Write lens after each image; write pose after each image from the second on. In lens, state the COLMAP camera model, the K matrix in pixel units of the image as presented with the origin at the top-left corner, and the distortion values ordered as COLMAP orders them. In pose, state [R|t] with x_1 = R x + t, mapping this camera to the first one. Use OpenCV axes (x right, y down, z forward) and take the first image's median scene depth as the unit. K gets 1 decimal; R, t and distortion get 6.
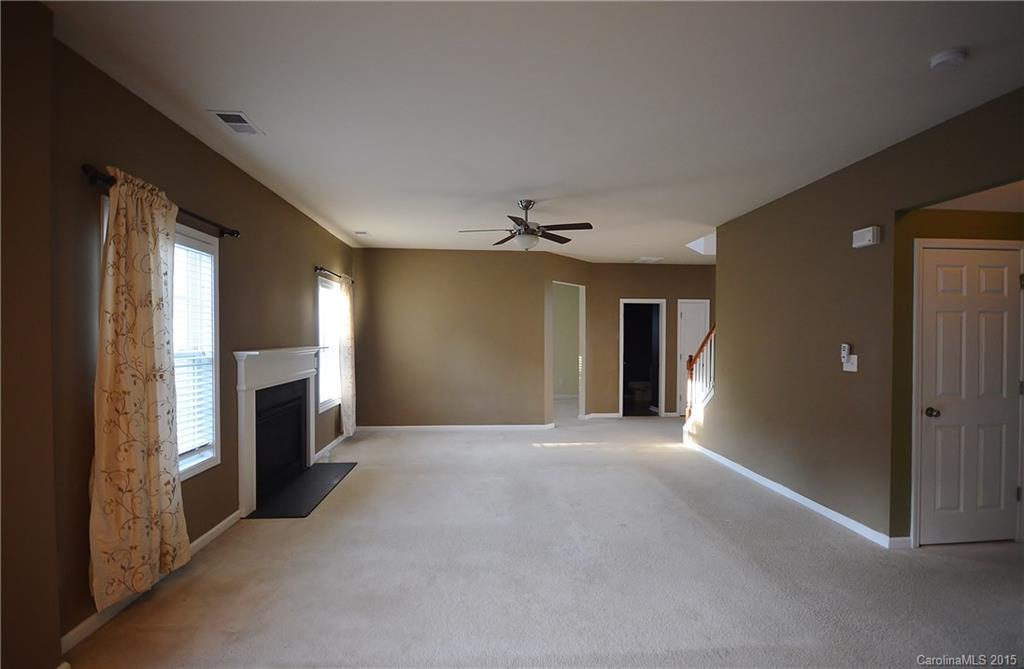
lens RADIAL K [[457.7, 0, 512.0], [0, 457.7, 334.5], [0, 0, 1]] dist [0.000577, -0.000027]
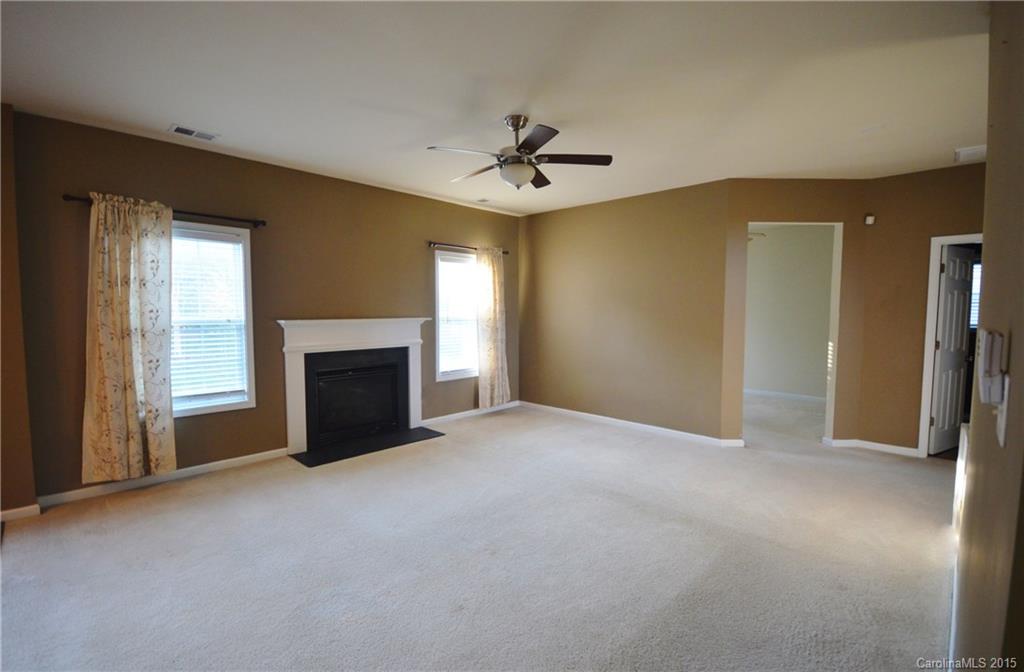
lens RADIAL K [[463.0, 0, 512.0], [0, 463.0, 336.0], [0, 0, 1]] dist [-0.001035, -0.000050]
pose [[0.662872, 0.040983, -0.747610, 0.786988], [0.002503, 0.998374, 0.056950, 0.011017], [0.748728, -0.039622, 0.661692, 0.683410]]
